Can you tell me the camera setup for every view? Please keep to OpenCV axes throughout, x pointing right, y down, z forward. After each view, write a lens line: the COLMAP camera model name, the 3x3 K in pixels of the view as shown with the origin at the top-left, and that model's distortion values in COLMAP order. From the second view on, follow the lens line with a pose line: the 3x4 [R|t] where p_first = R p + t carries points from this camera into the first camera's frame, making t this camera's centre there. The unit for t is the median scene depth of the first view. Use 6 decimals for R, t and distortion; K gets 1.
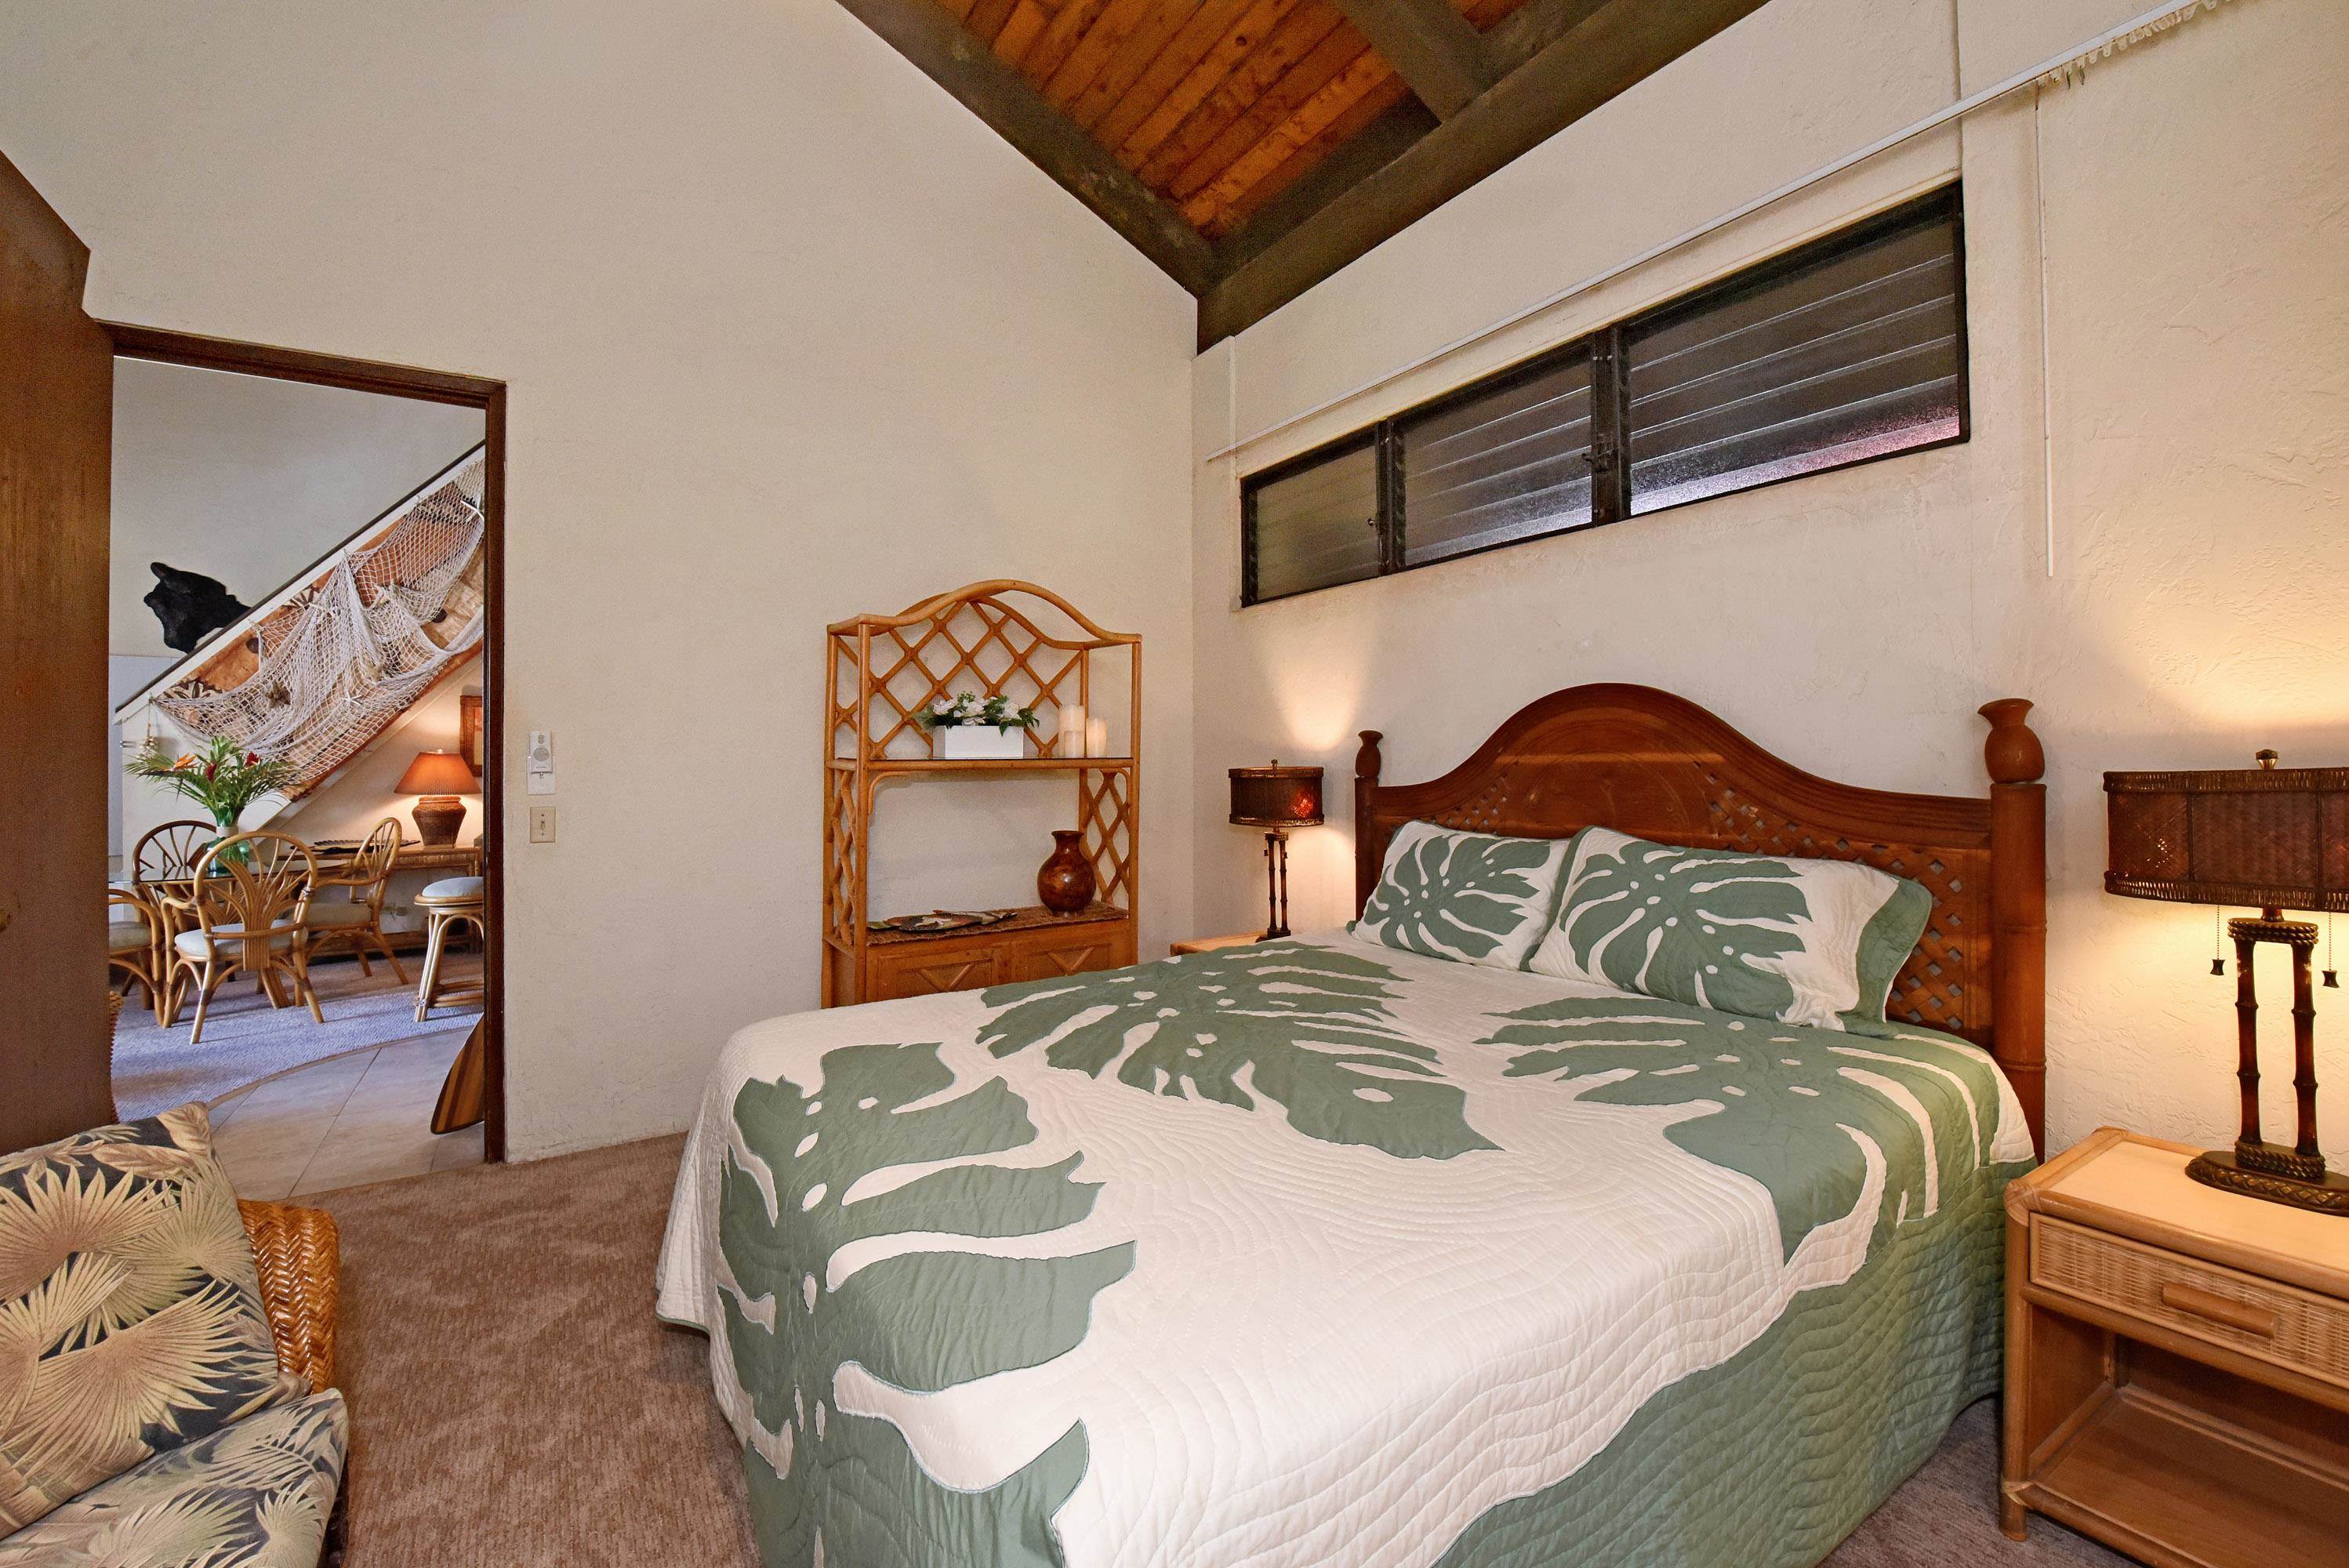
lens RADIAL K [[975.5, 0, 1174.5], [0, 975.5, 784.0], [0, 0, 1]] dist [-0.035907, -0.000096]
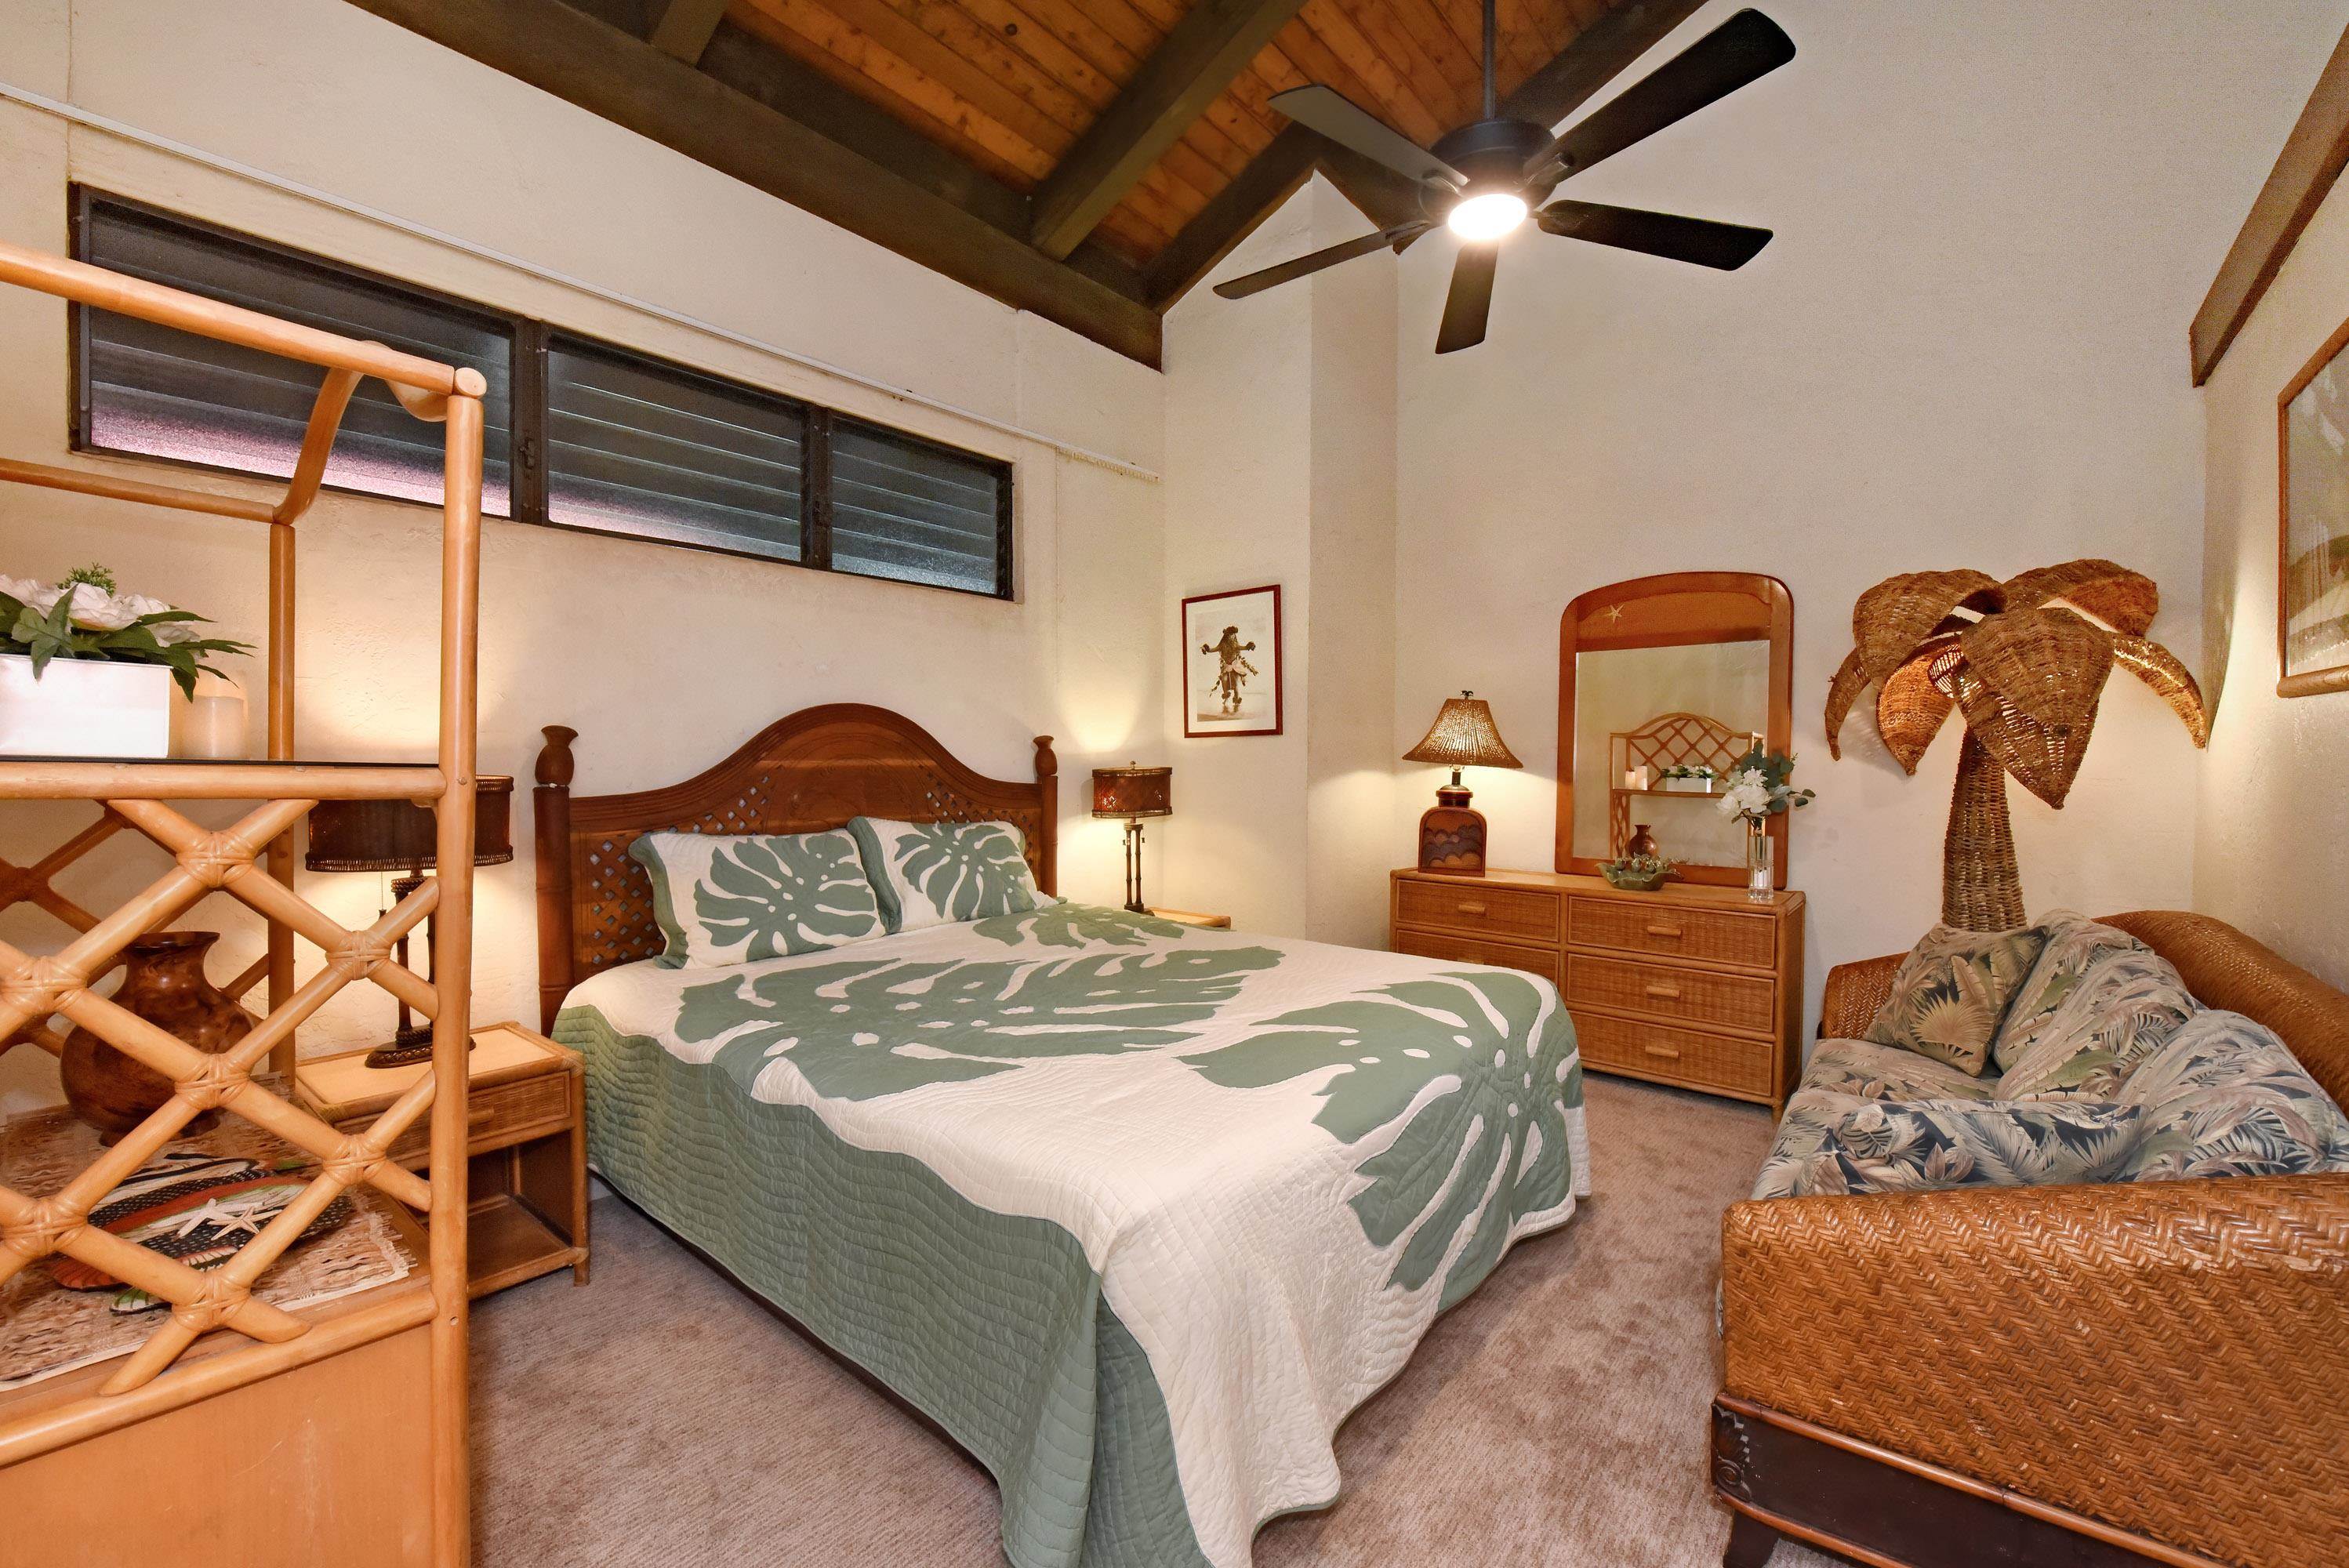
lens RADIAL K [[987.4, 0, 1177.4], [0, 987.4, 777.0], [0, 0, 1]] dist [0.000498, 0.000007]
pose [[-0.317632, -0.026975, 0.947830, -0.937127], [0.007180, 0.999498, 0.030852, -0.045864], [-0.948187, 0.016604, -0.317279, 1.024696]]
